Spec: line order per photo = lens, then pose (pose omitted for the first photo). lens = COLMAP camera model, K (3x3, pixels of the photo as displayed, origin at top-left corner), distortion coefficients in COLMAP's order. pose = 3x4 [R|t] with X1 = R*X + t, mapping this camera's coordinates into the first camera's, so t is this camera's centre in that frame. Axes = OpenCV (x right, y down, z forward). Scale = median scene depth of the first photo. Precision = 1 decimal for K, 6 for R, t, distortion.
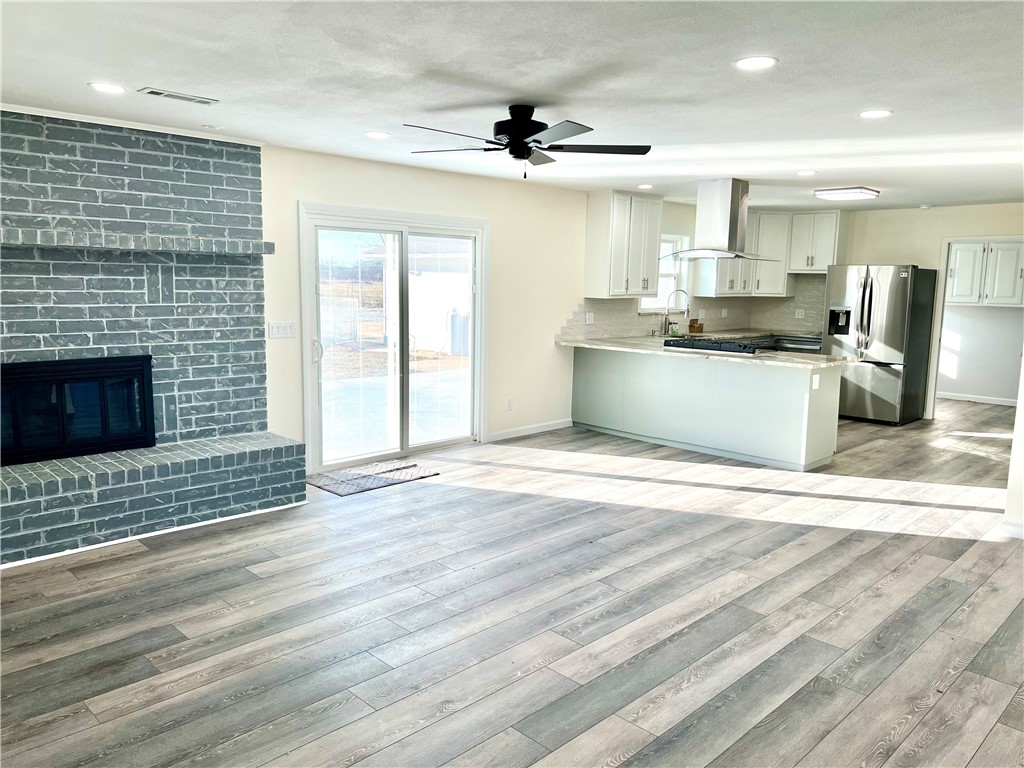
lens RADIAL K [[774.5, 0, 512.0], [0, 774.5, 384.0], [0, 0, 1]] dist [0.028740, -0.002367]
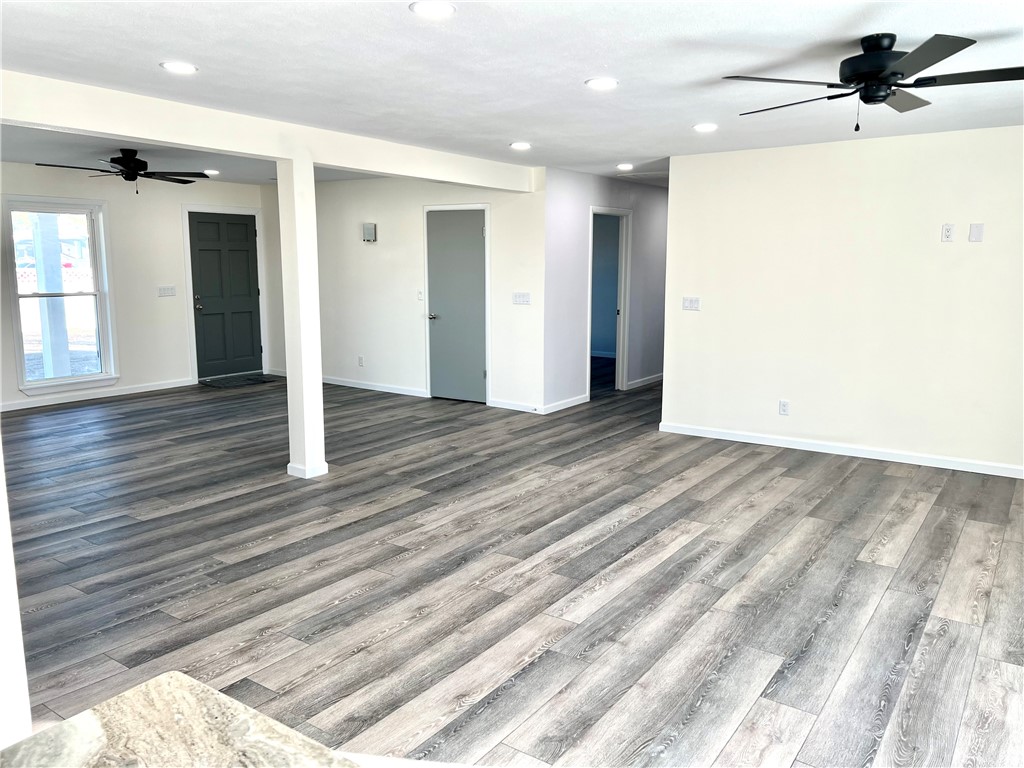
lens RADIAL K [[774.5, 0, 512.0], [0, 774.5, 384.0], [0, 0, 1]] dist [0.028740, -0.002367]
pose [[-0.986235, 0.003348, -0.165316, 0.464992], [-0.045575, 0.955564, 0.291239, -0.205232], [0.158945, 0.294765, -0.942258, 1.603271]]
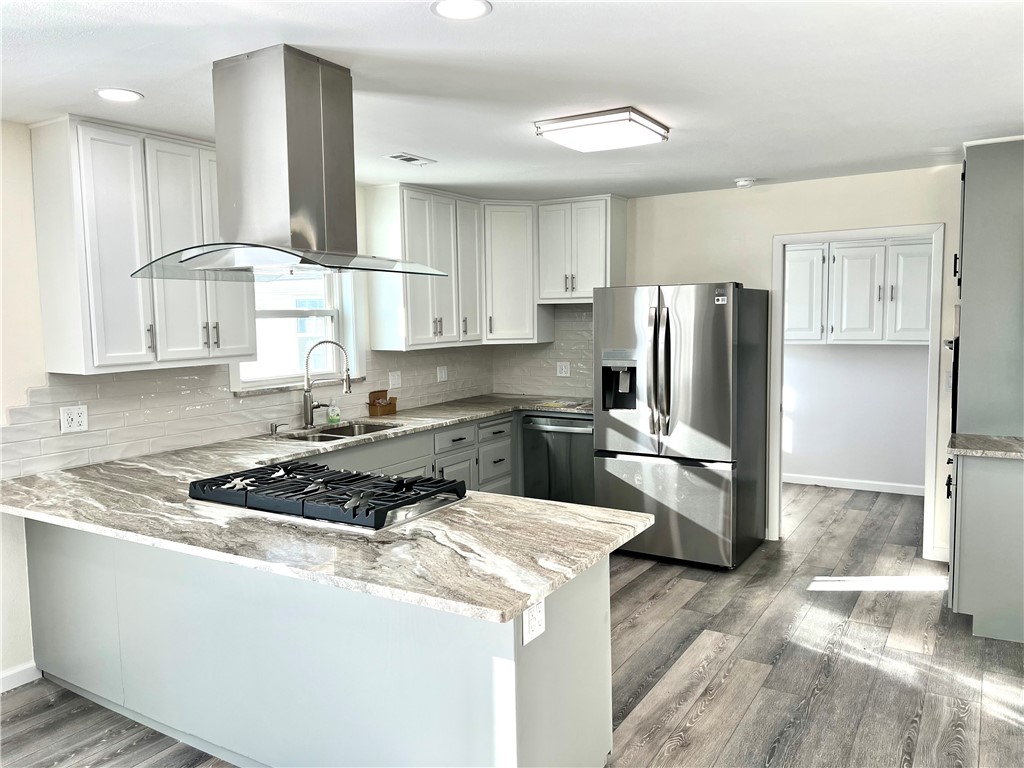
lens RADIAL K [[795.9, 0, 512.0], [0, 795.9, 384.0], [0, 0, 1]] dist [0.160586, -0.002111]
pose [[0.973541, -0.053683, 0.222115, 0.222944], [0.063915, 0.997188, -0.039131, -0.066401], [-0.219390, 0.052292, 0.974235, 0.466754]]
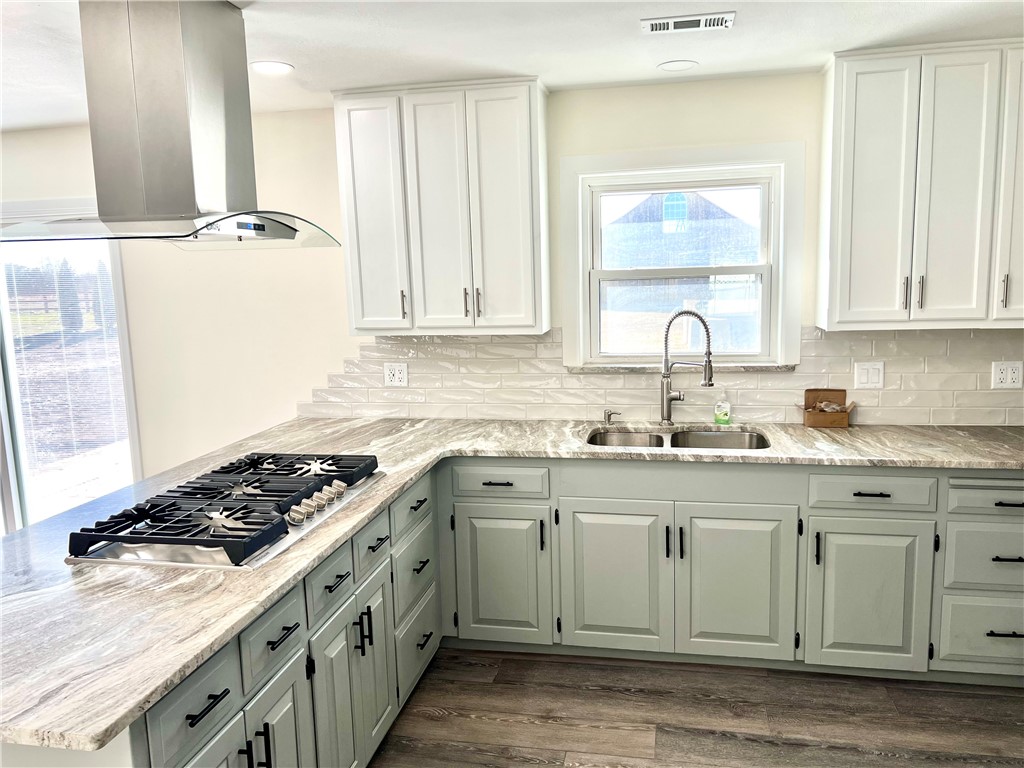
lens RADIAL K [[779.0, 0, 512.0], [0, 779.0, 384.0], [0, 0, 1]] dist [-0.001365, -0.003933]
pose [[0.553873, 0.083009, -0.828453, 0.501471], [-0.081157, 0.995662, 0.045504, -0.100267], [0.828637, 0.042031, 0.558207, 0.750188]]
